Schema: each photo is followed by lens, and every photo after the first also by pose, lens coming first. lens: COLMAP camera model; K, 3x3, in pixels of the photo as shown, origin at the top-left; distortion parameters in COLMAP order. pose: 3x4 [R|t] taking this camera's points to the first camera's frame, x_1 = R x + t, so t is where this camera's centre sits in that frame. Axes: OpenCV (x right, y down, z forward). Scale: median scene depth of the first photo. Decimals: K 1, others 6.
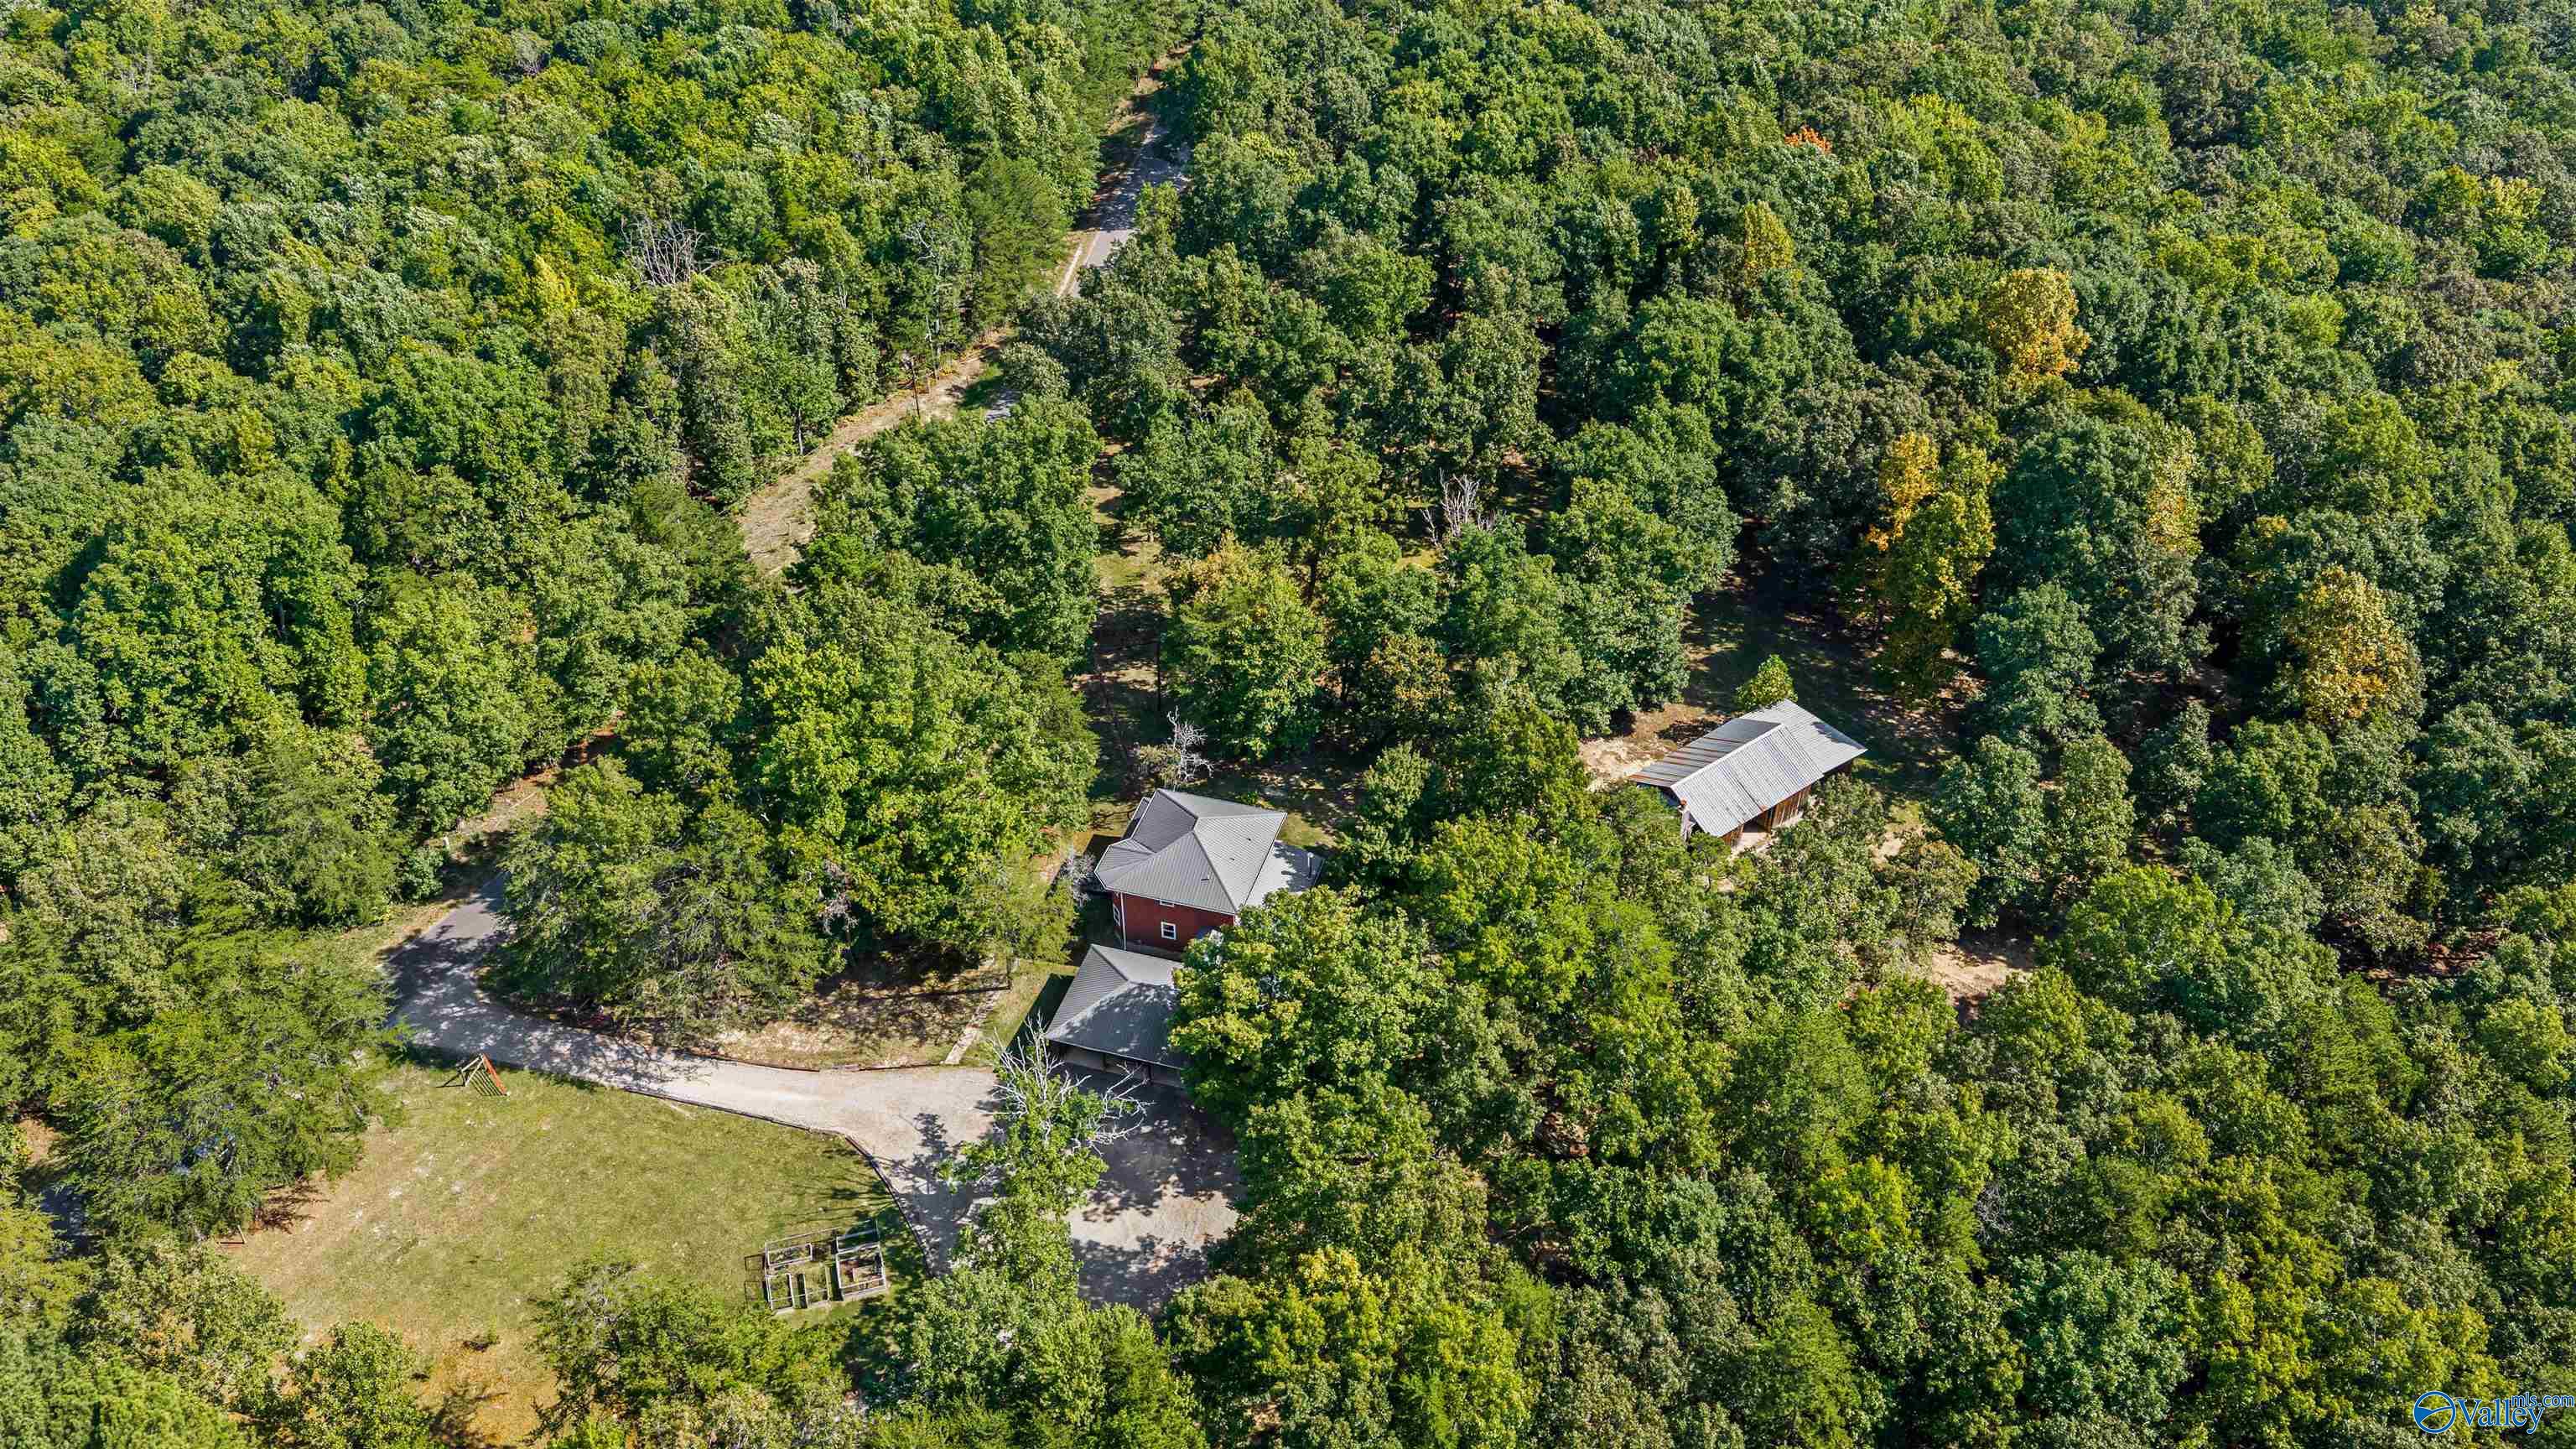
lens RADIAL K [[2014.1, 0, 1288.0], [0, 2014.1, 724.5], [0, 0, 1]] dist [0.008582, 0.000591]
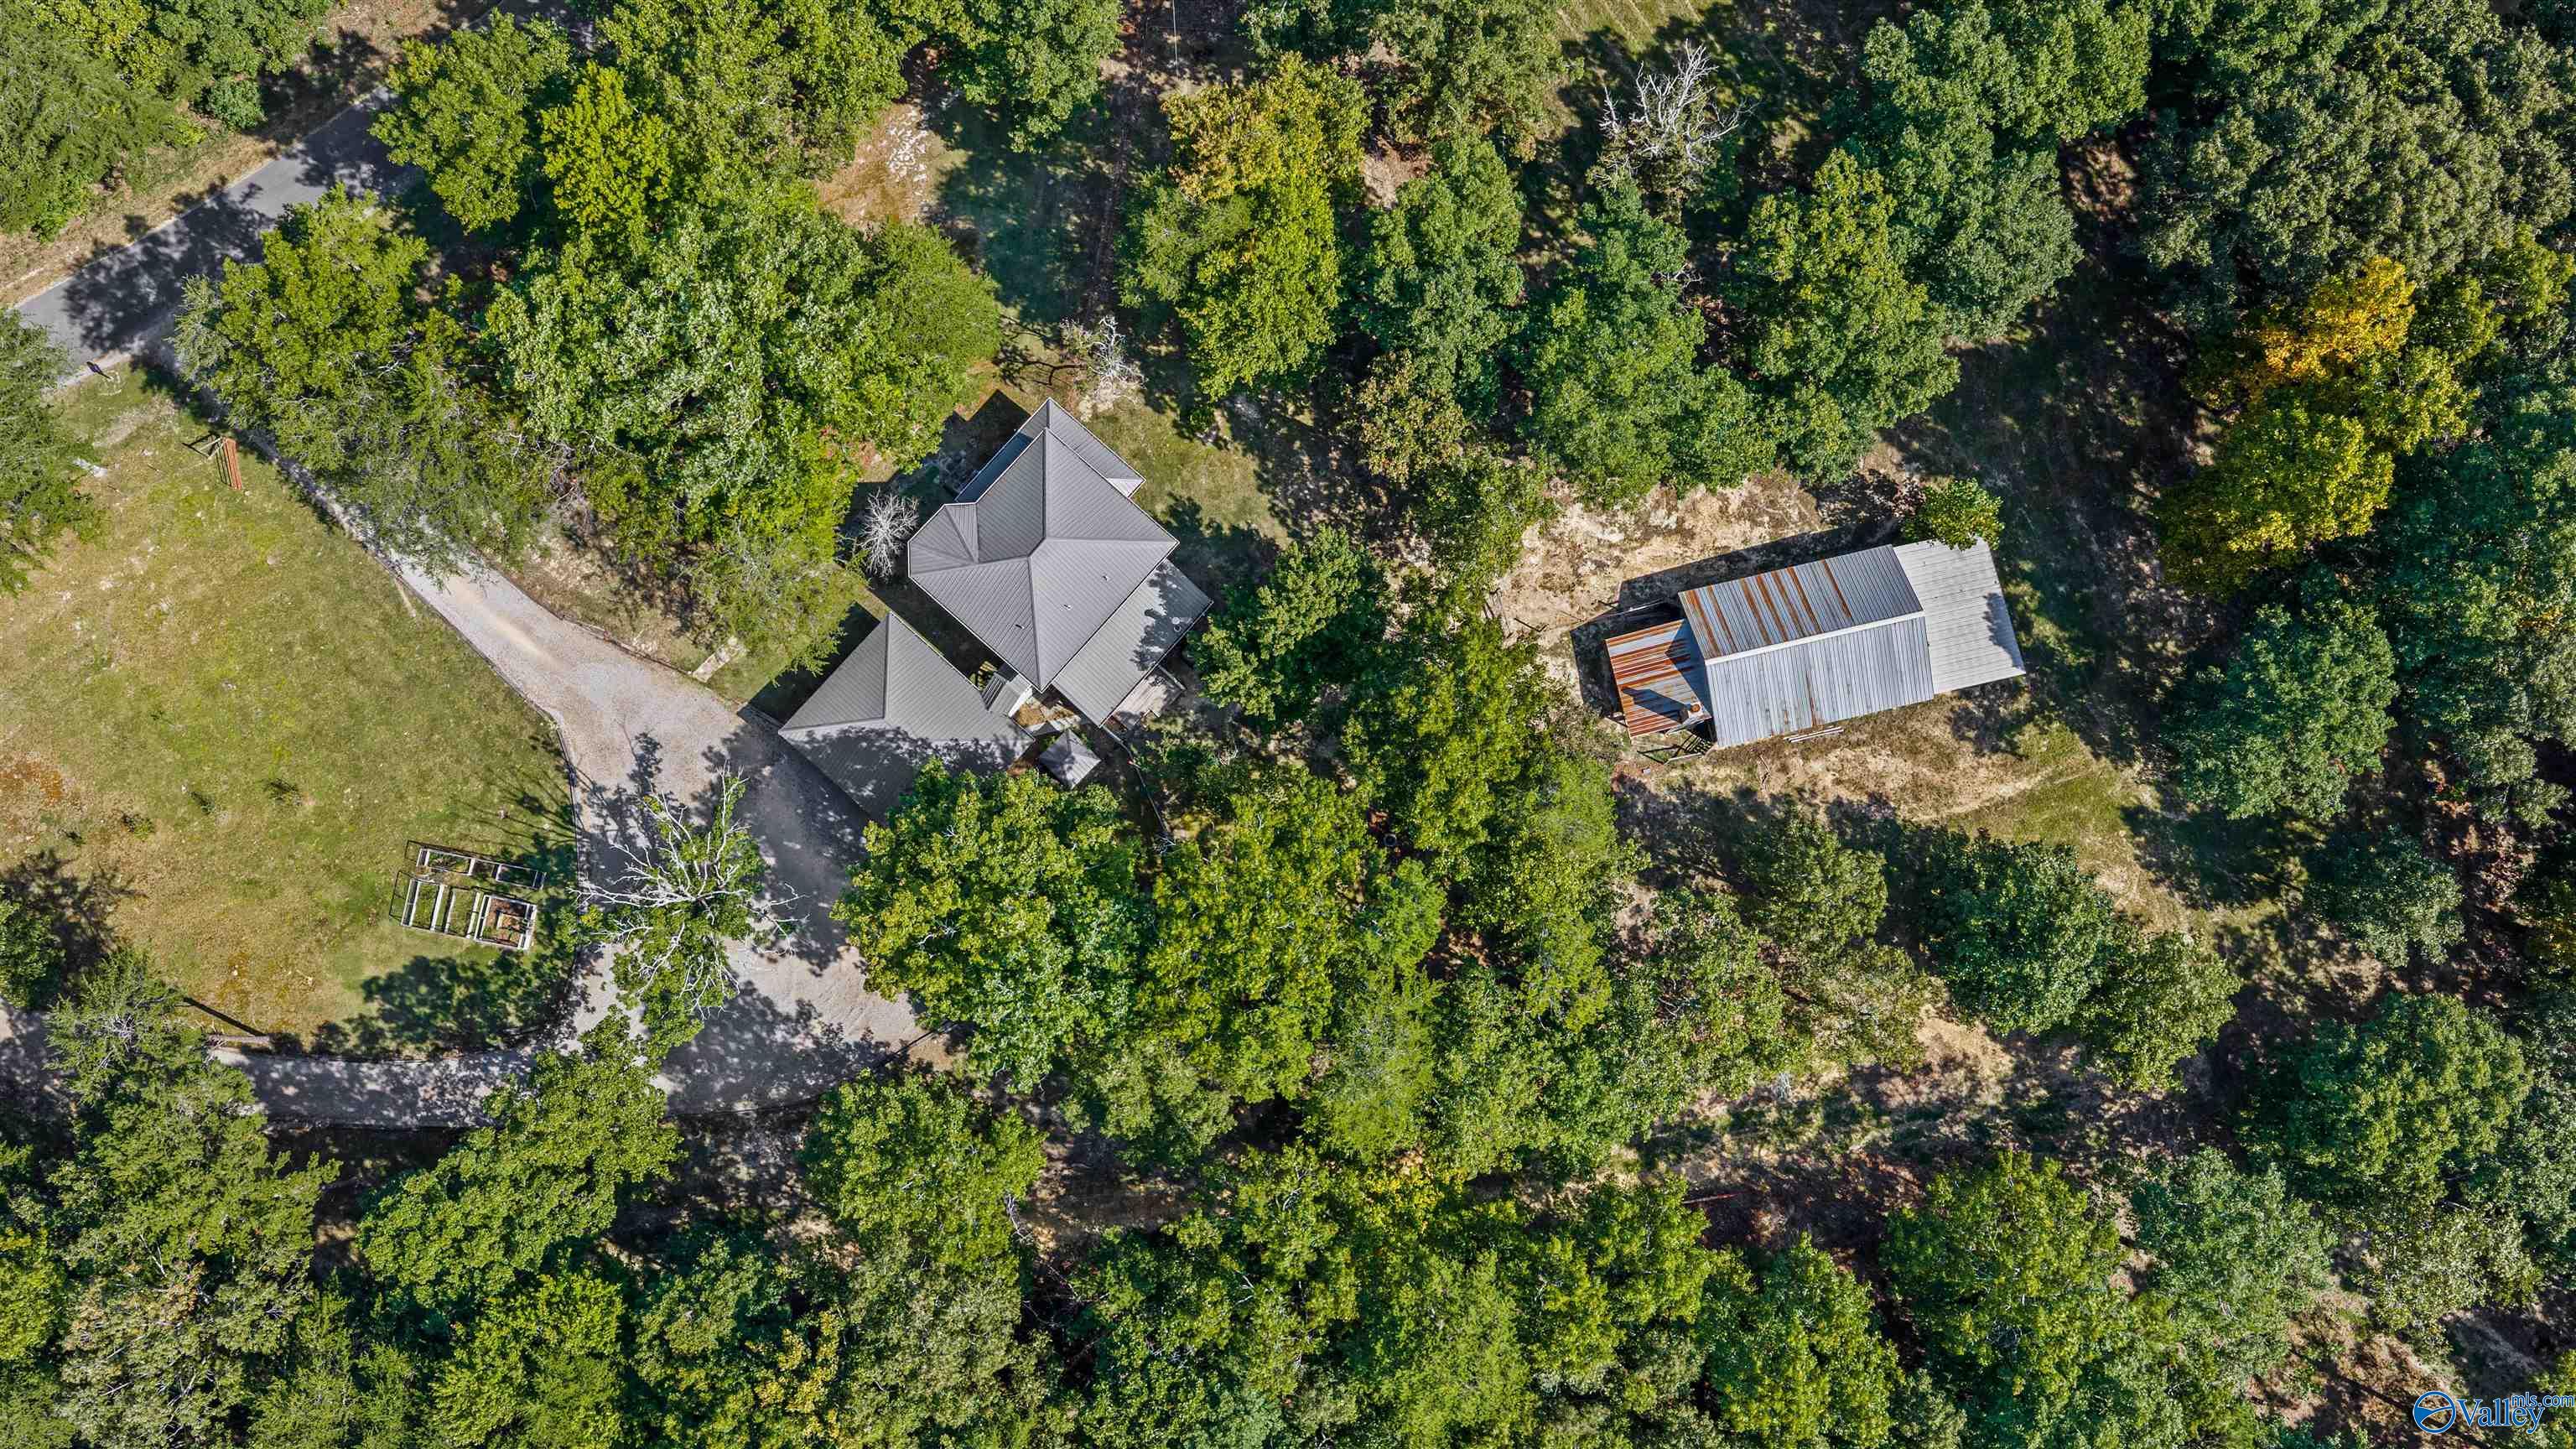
lens RADIAL K [[2014.1, 0, 1288.0], [0, 2014.1, 724.5], [0, 0, 1]] dist [0.008582, 0.000591]
pose [[0.909475, 0.409351, -0.072718, 0.132597], [-0.264452, 0.704534, 0.658557, -0.459367], [0.320813, -0.579710, 0.749009, 0.450470]]
